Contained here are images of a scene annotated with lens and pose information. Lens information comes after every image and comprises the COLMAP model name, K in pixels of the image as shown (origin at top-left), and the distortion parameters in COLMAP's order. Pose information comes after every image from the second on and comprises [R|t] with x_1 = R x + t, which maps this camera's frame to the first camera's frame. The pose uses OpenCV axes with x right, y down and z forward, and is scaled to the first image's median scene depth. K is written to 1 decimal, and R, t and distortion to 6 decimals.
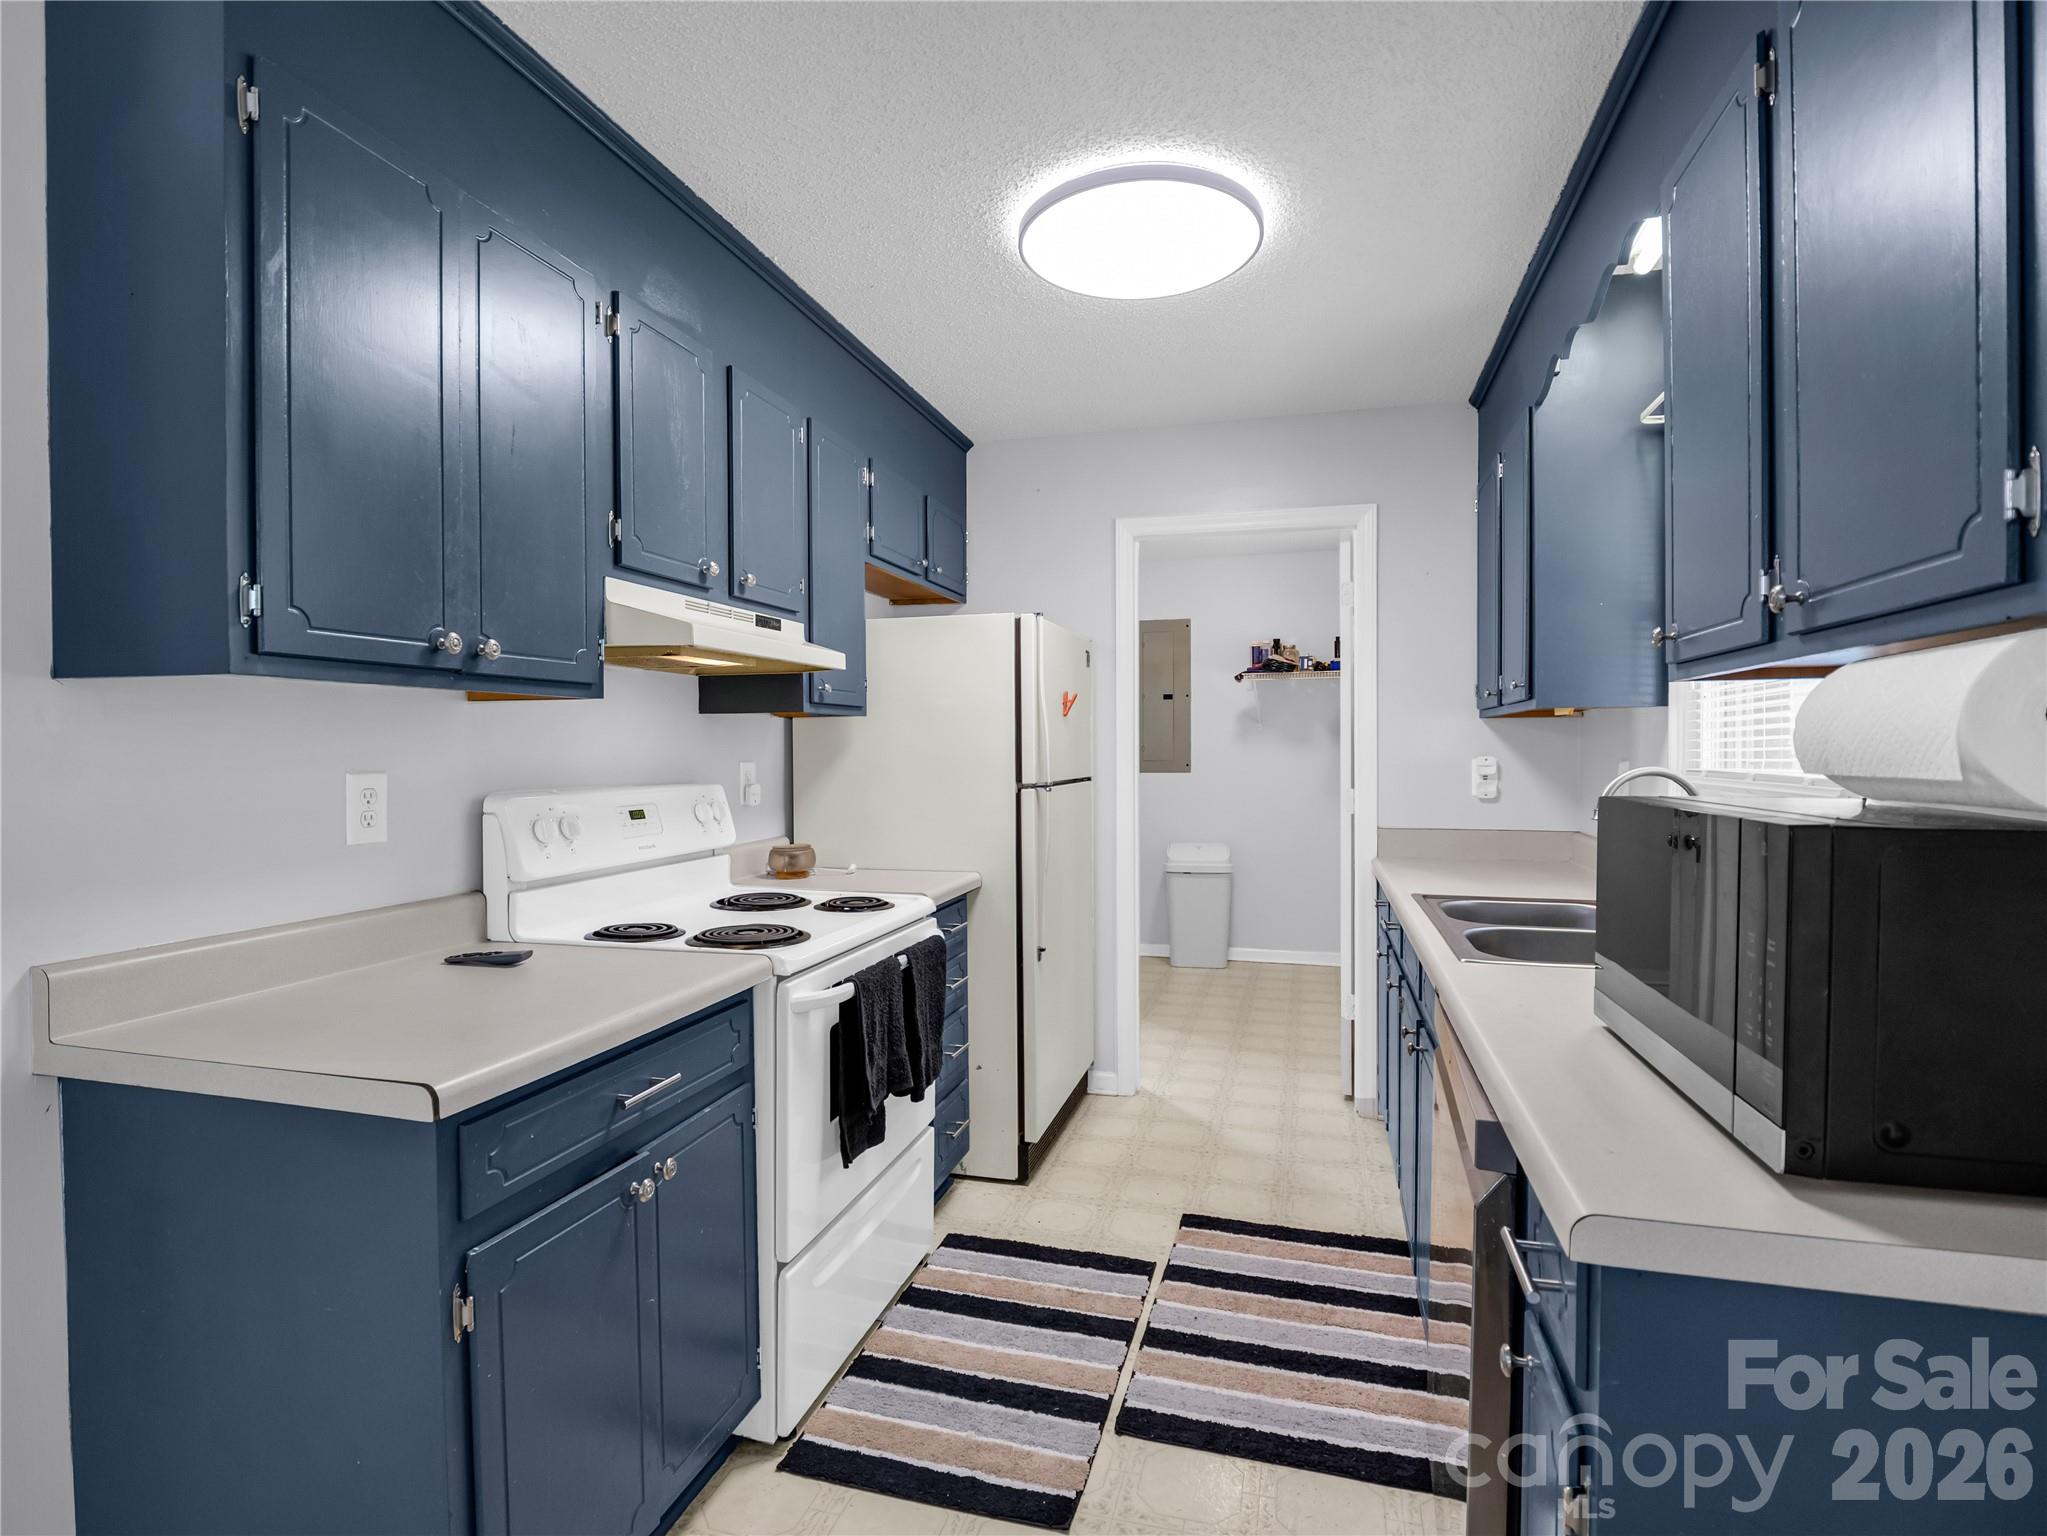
lens RADIAL K [[960.9, 0, 1046.7], [0, 960.9, 761.3], [0, 0, 1]] dist [-0.000108, -0.000568]
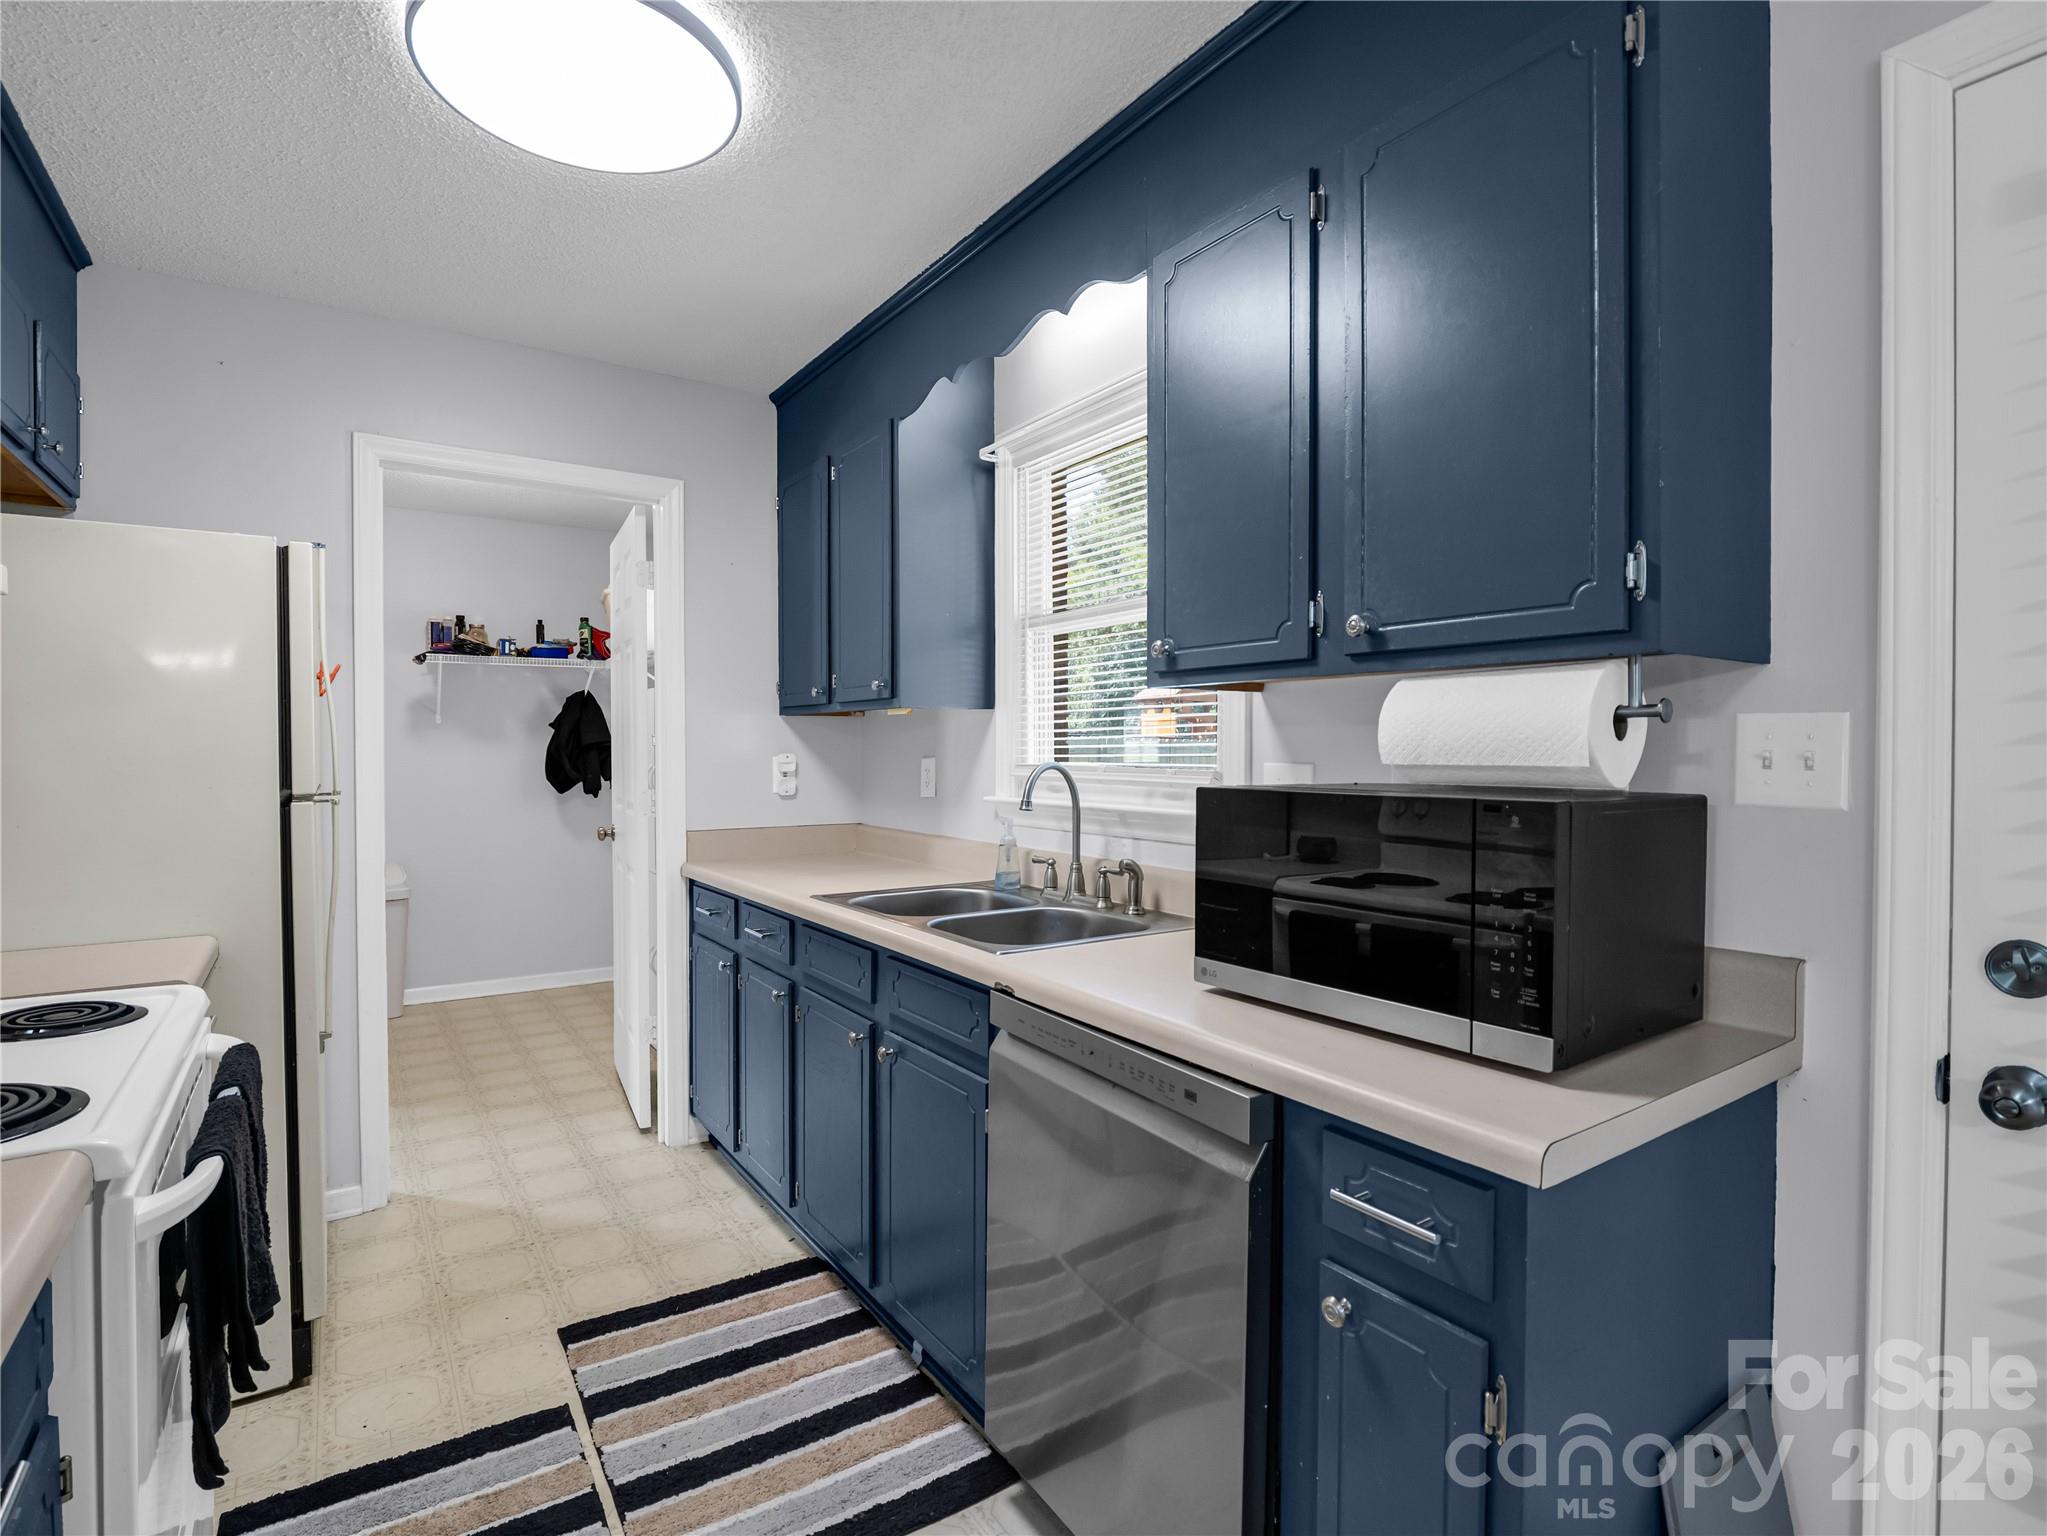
lens RADIAL K [[1001.6, 0, 917.0], [0, 1001.6, 763.4], [0, 0, 1]] dist [-0.001428, -0.000589]
pose [[0.693841, -0.008884, 0.720073, -0.262503], [0.006414, 0.999960, 0.006157, -0.000476], [-0.720100, 0.000347, 0.693871, 0.227289]]
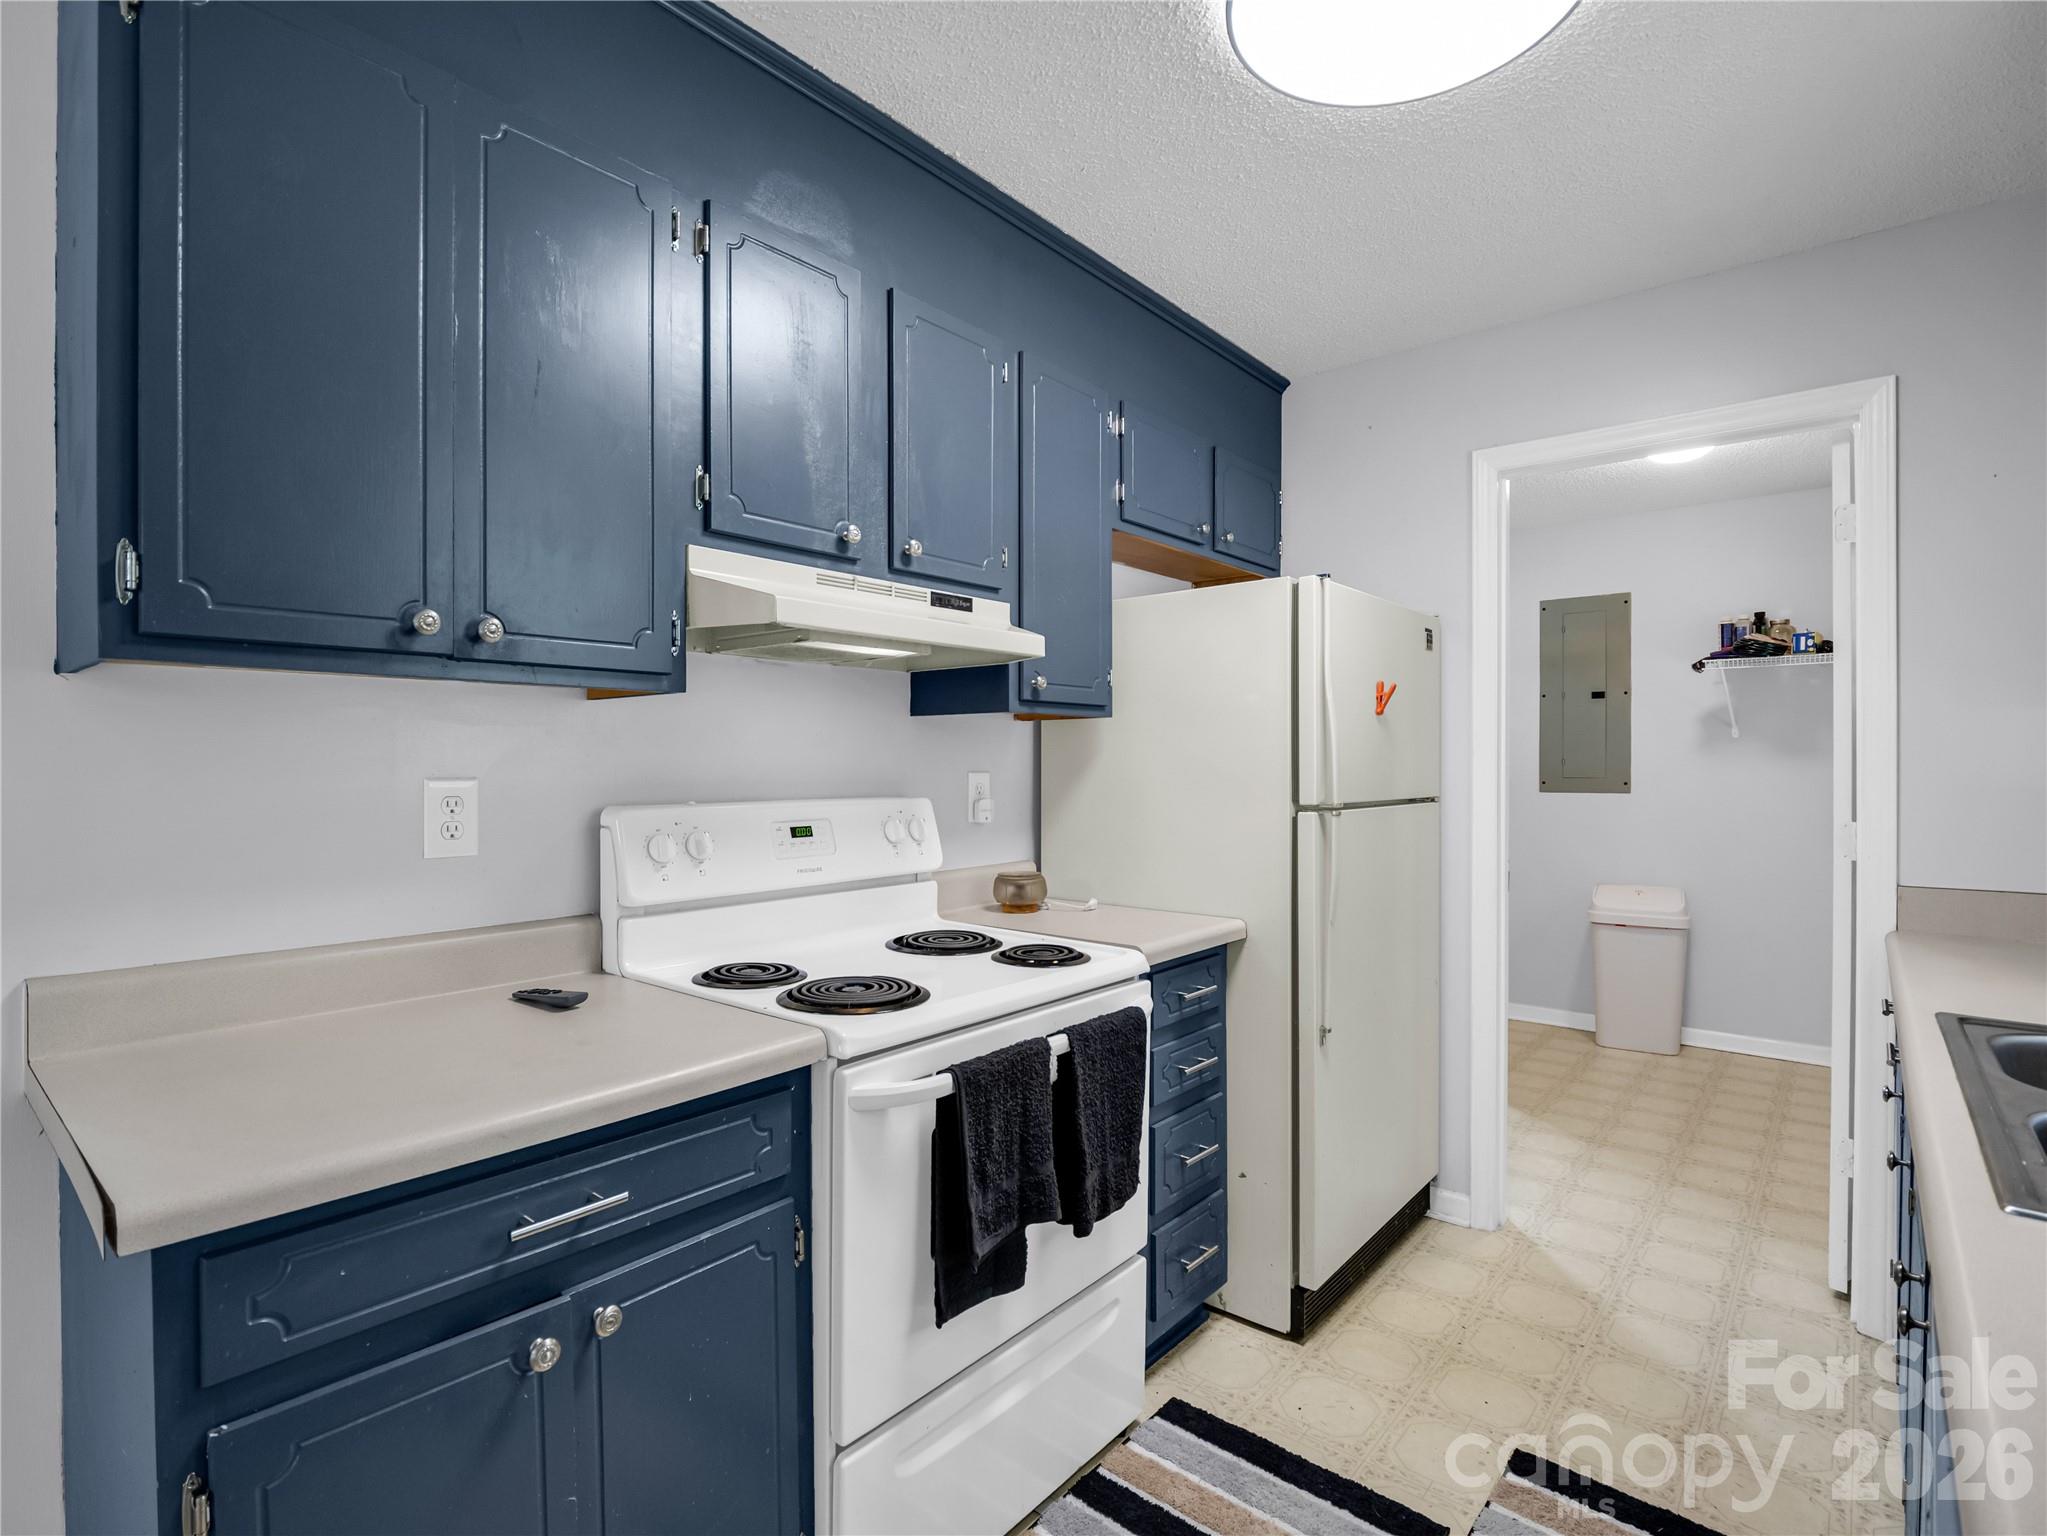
lens RADIAL K [[978.2, 0, 1094.4], [0, 978.2, 767.5], [0, 0, 1]] dist [-0.001418, -0.012700]
pose [[0.920613, 0.006033, -0.390429, 0.142817], [-0.009381, 0.999934, -0.006668, 0.001190], [0.390363, 0.009801, 0.920609, 0.273067]]
